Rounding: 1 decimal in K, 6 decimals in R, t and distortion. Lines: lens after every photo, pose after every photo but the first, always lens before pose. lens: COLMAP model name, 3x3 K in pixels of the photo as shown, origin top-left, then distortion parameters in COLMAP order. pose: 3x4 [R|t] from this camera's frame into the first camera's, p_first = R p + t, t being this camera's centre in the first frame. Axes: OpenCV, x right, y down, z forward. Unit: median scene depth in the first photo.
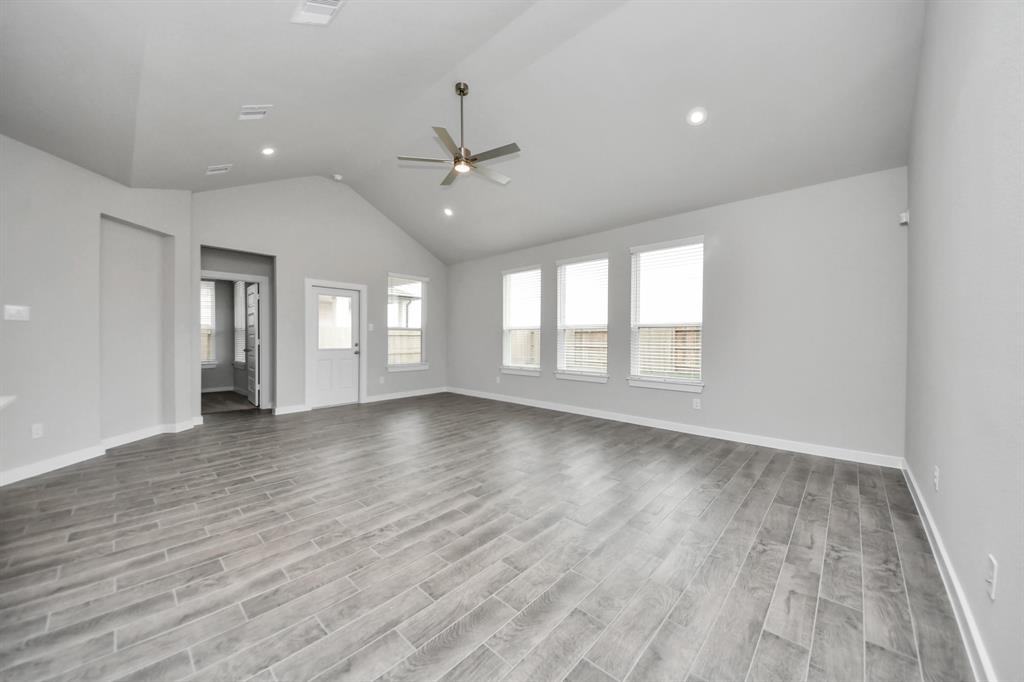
lens RADIAL K [[371.8, 0, 512.4], [0, 371.8, 339.9], [0, 0, 1]] dist [0.000716, -0.002139]
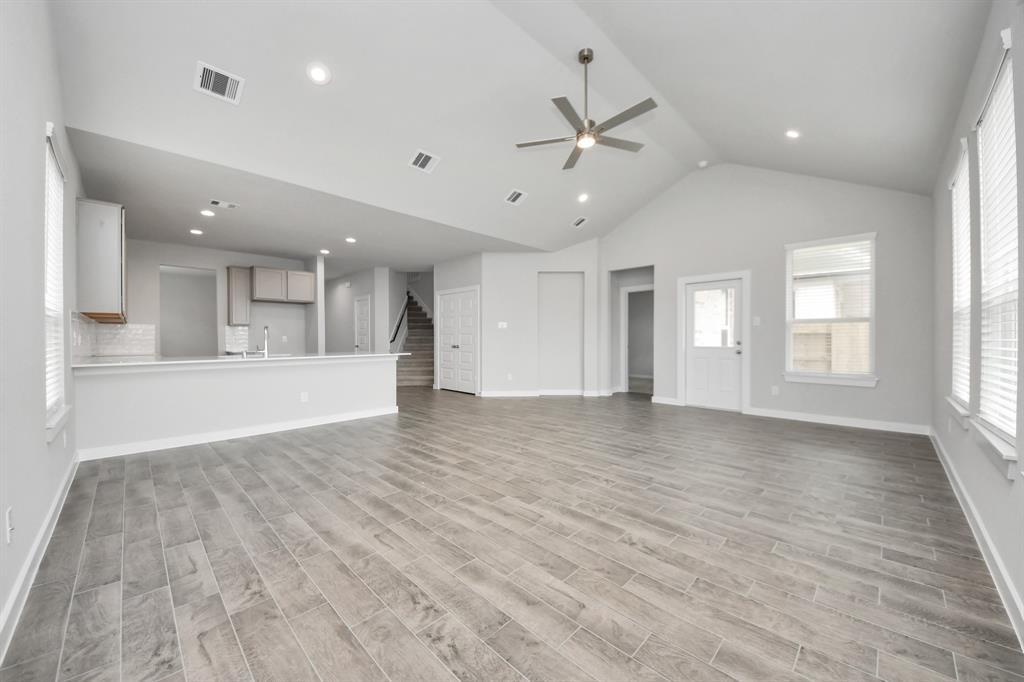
lens RADIAL K [[371.8, 0, 502.0], [0, 371.8, 341.1], [0, 0, 1]] dist [0.000716, -0.002139]
pose [[-0.038180, 0.010915, -0.999211, 1.194363], [-0.012945, 0.999851, 0.011417, 0.013419], [0.999187, 0.013371, -0.038033, 1.291199]]
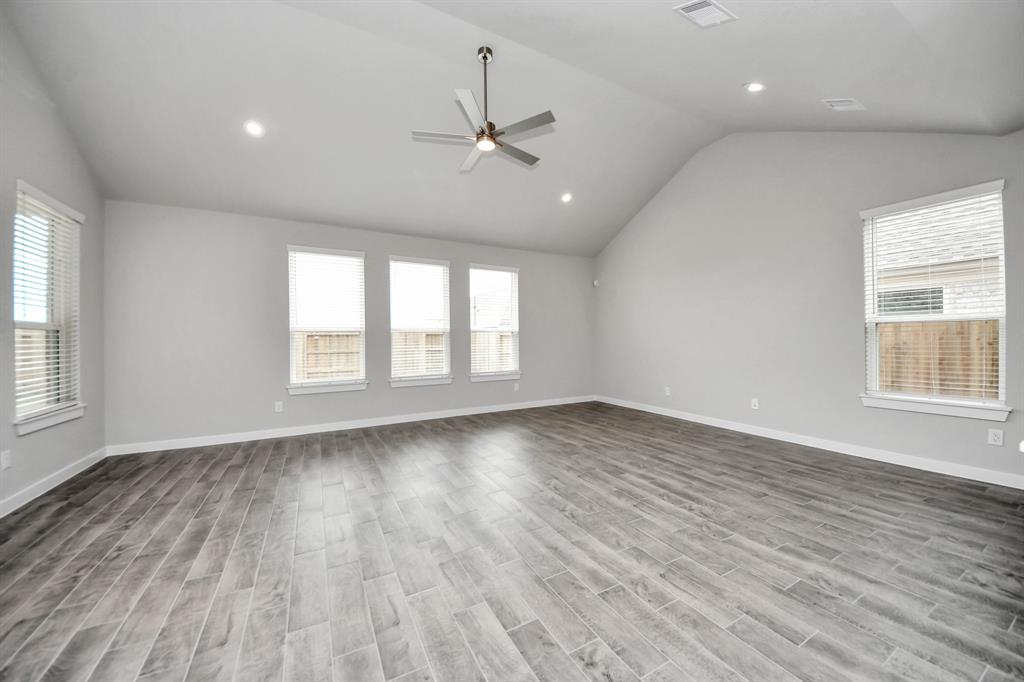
lens RADIAL K [[371.8, 0, 505.0], [0, 371.8, 336.5], [0, 0, 1]] dist [0.000716, -0.002139]
pose [[0.316276, 0.003858, 0.948659, -1.460821], [0.016212, 0.999824, -0.009472, -0.009678], [-0.948529, 0.018376, 0.316158, 1.066378]]
